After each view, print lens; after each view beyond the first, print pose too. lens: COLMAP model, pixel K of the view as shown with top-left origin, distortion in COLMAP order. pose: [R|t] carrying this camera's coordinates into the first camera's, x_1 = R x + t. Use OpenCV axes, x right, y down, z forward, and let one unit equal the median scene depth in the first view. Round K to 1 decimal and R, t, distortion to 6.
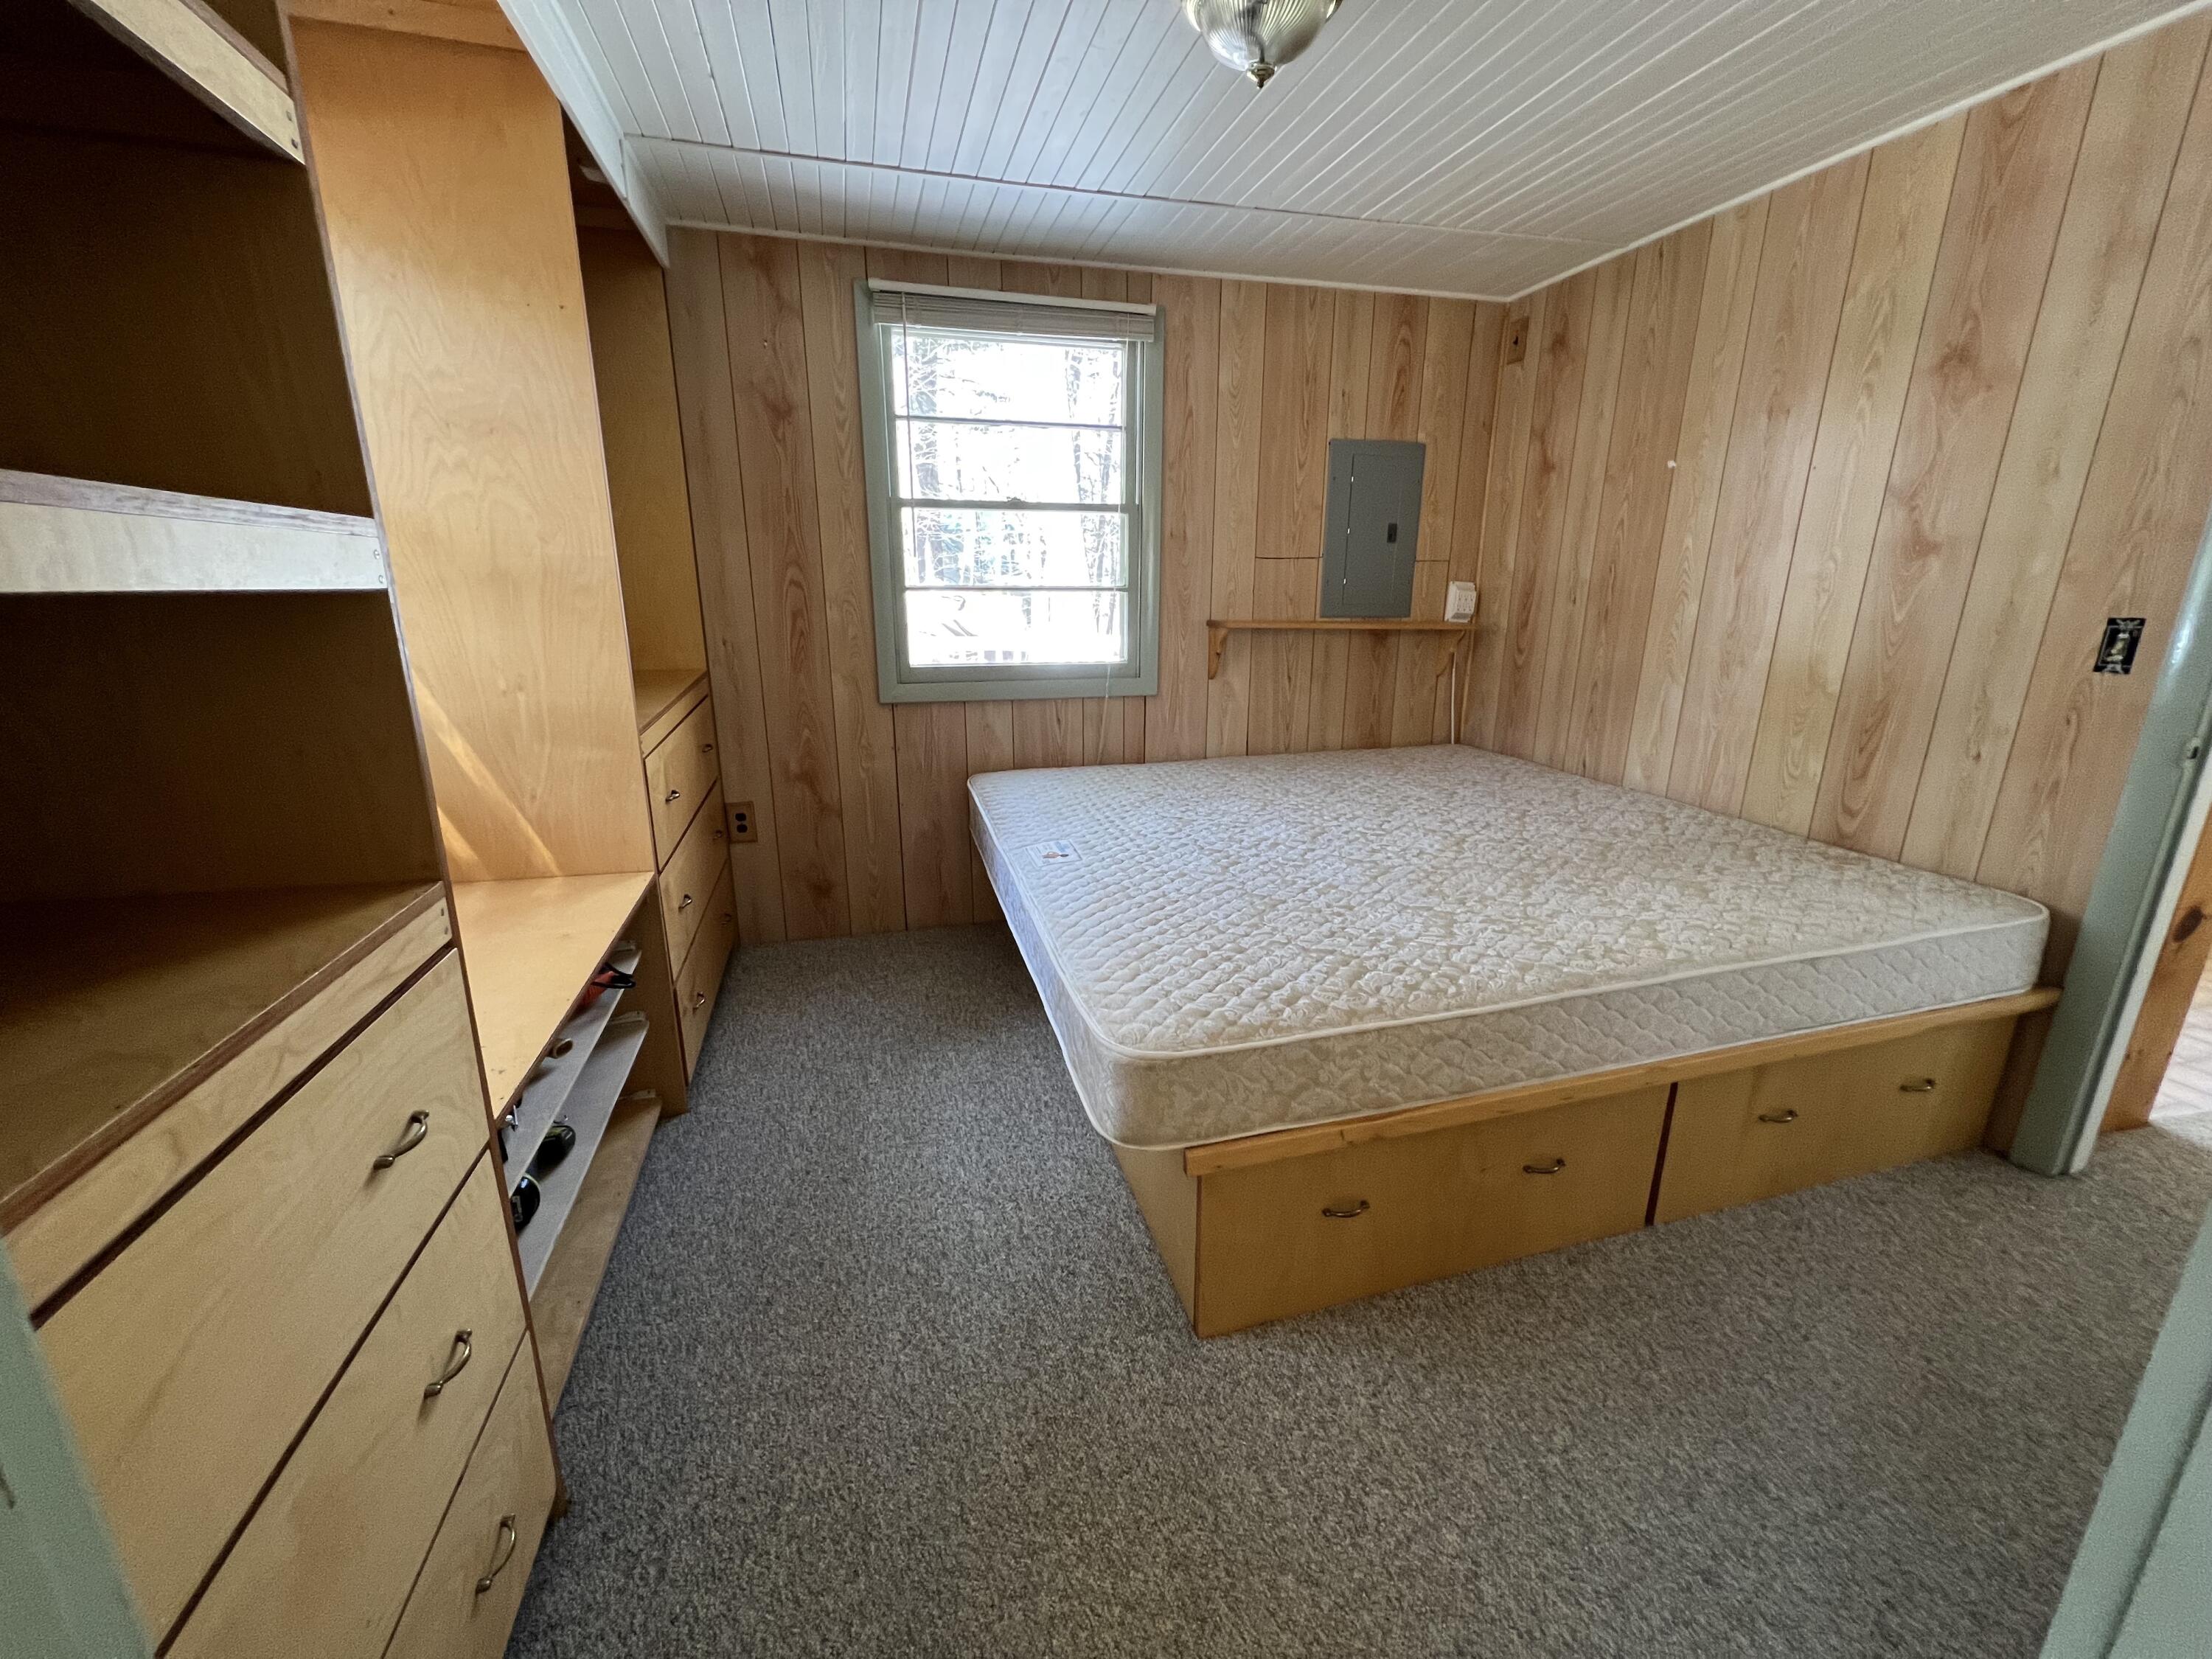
lens RADIAL K [[879.0, 0, 1099.8], [0, 879.0, 828.2], [0, 0, 1]] dist [0.001373, -0.000696]
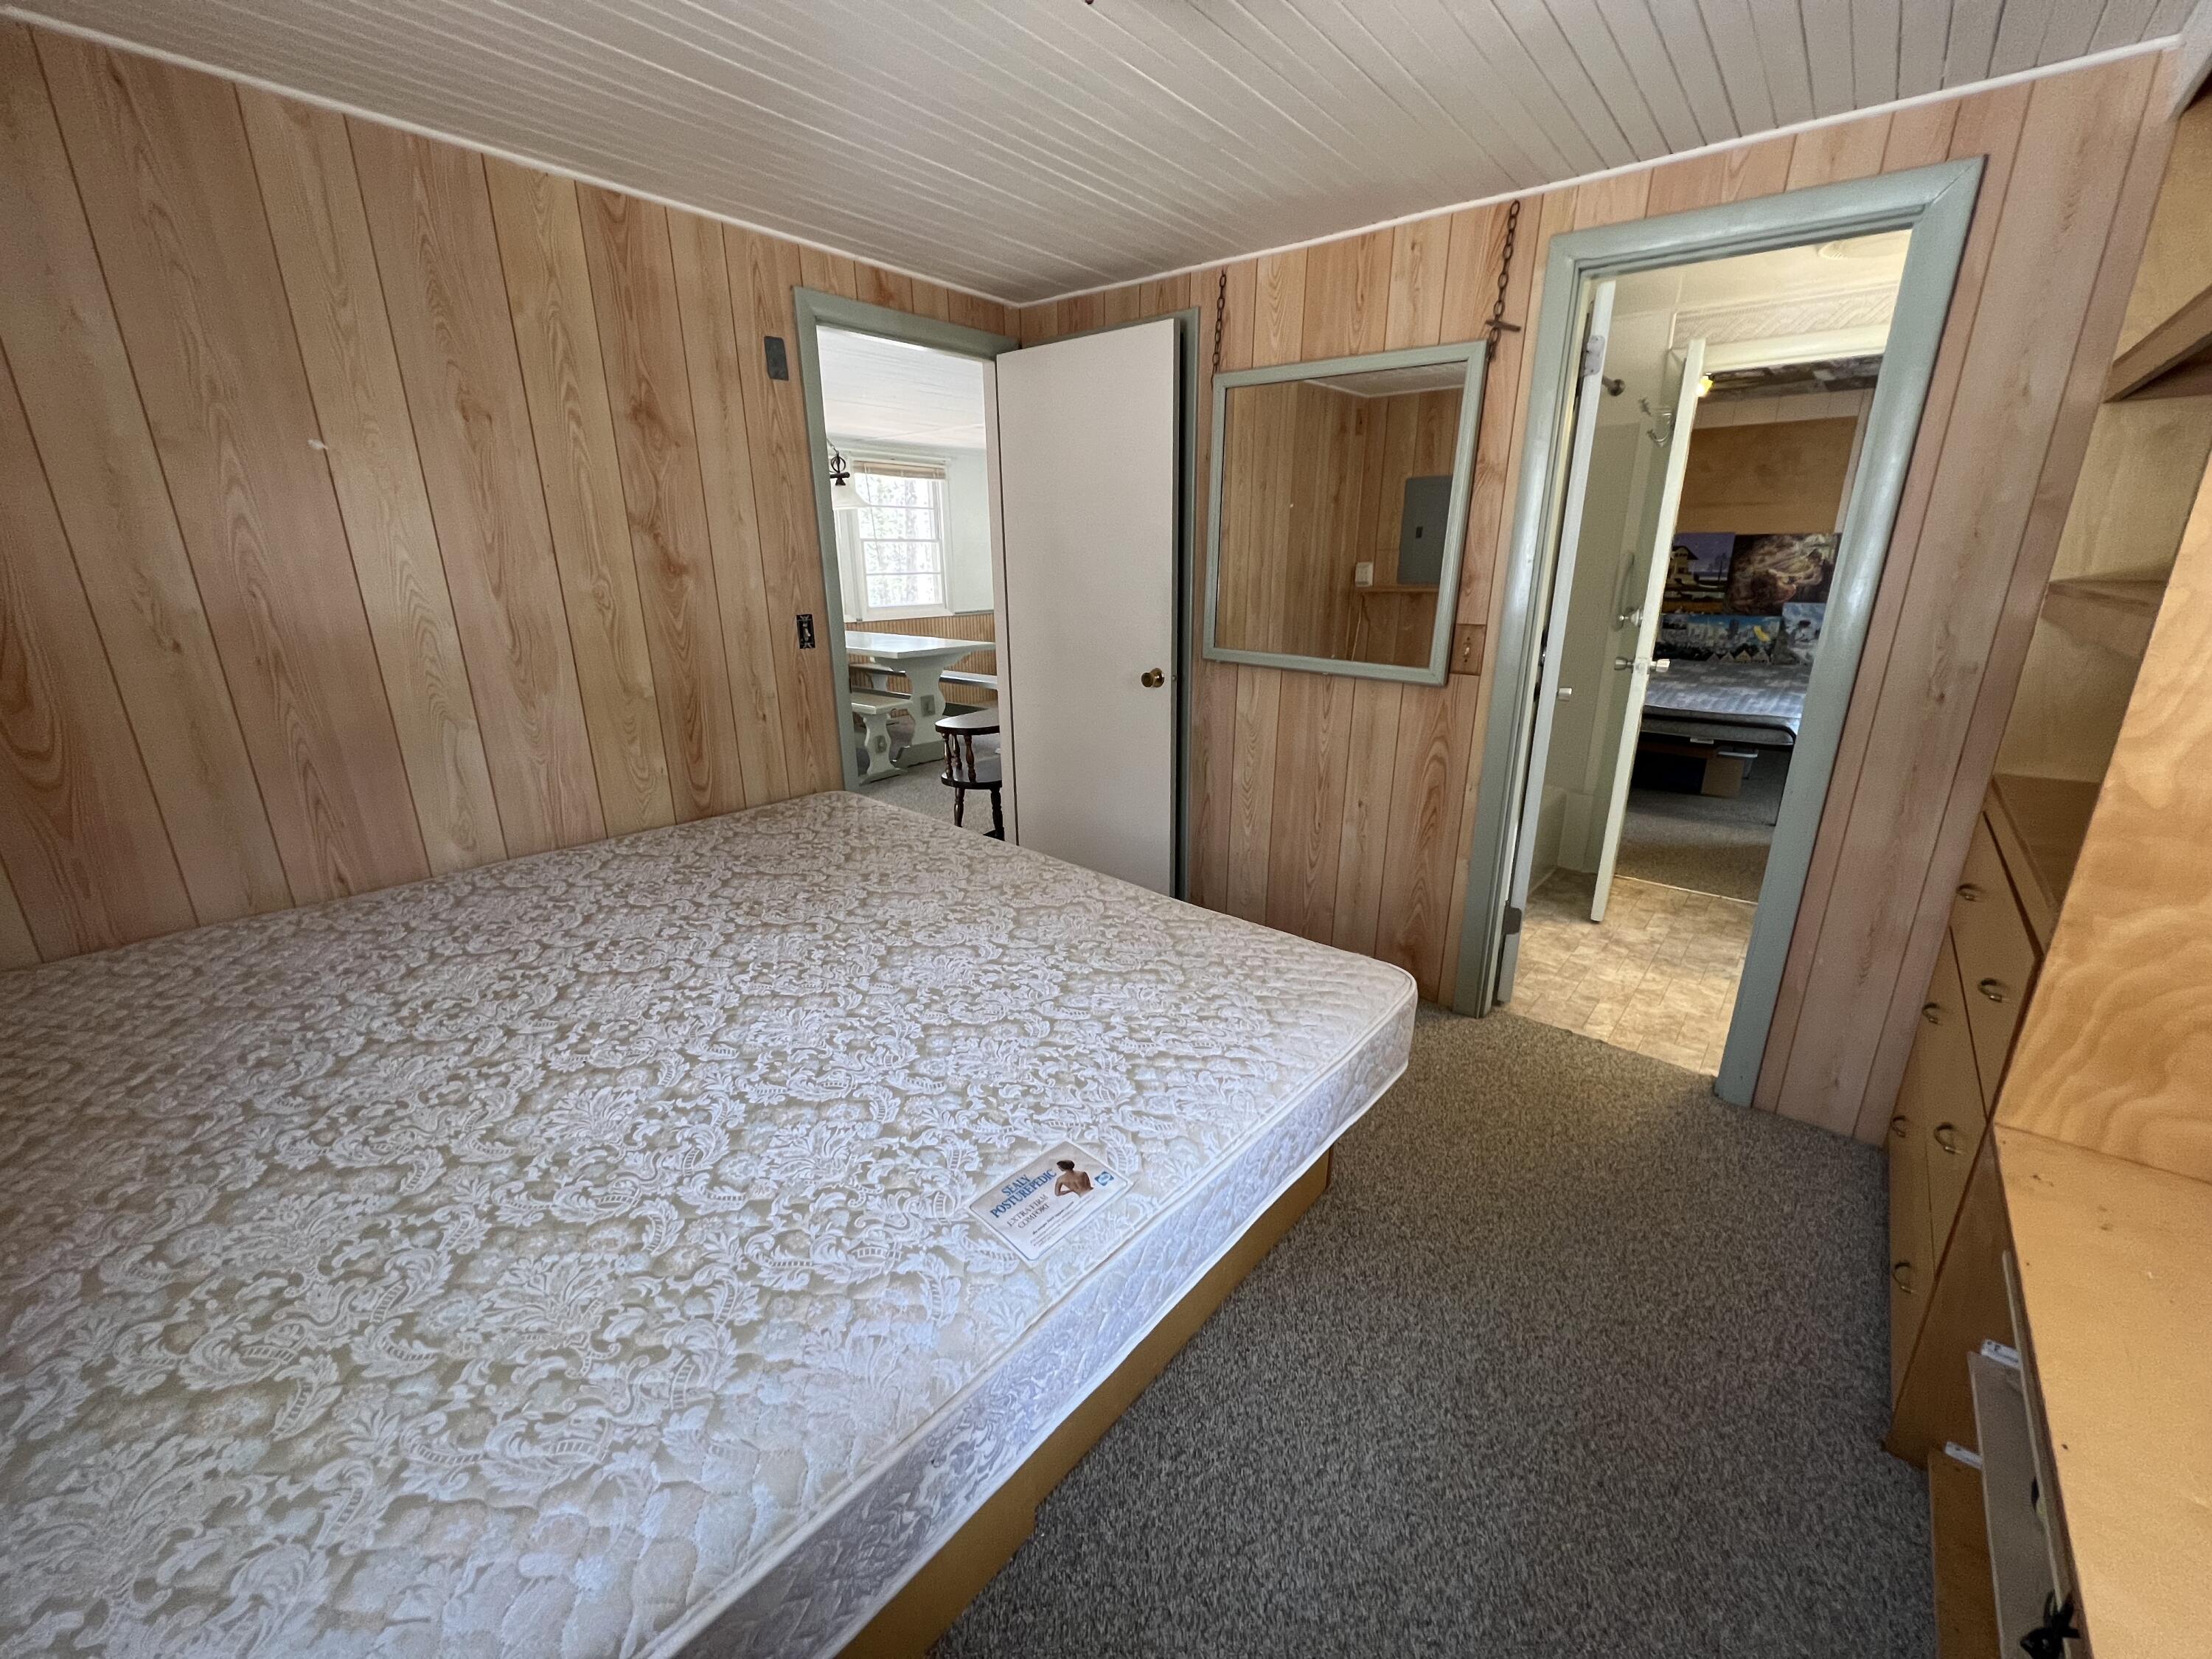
lens RADIAL K [[879.0, 0, 1105.7], [0, 879.0, 832.2], [0, 0, 1]] dist [0.001373, -0.000696]
pose [[-0.565584, -0.245582, 0.787276, -0.442188], [0.226729, 0.871542, 0.434751, -0.383259], [-0.792911, 0.424387, -0.437250, 1.177888]]
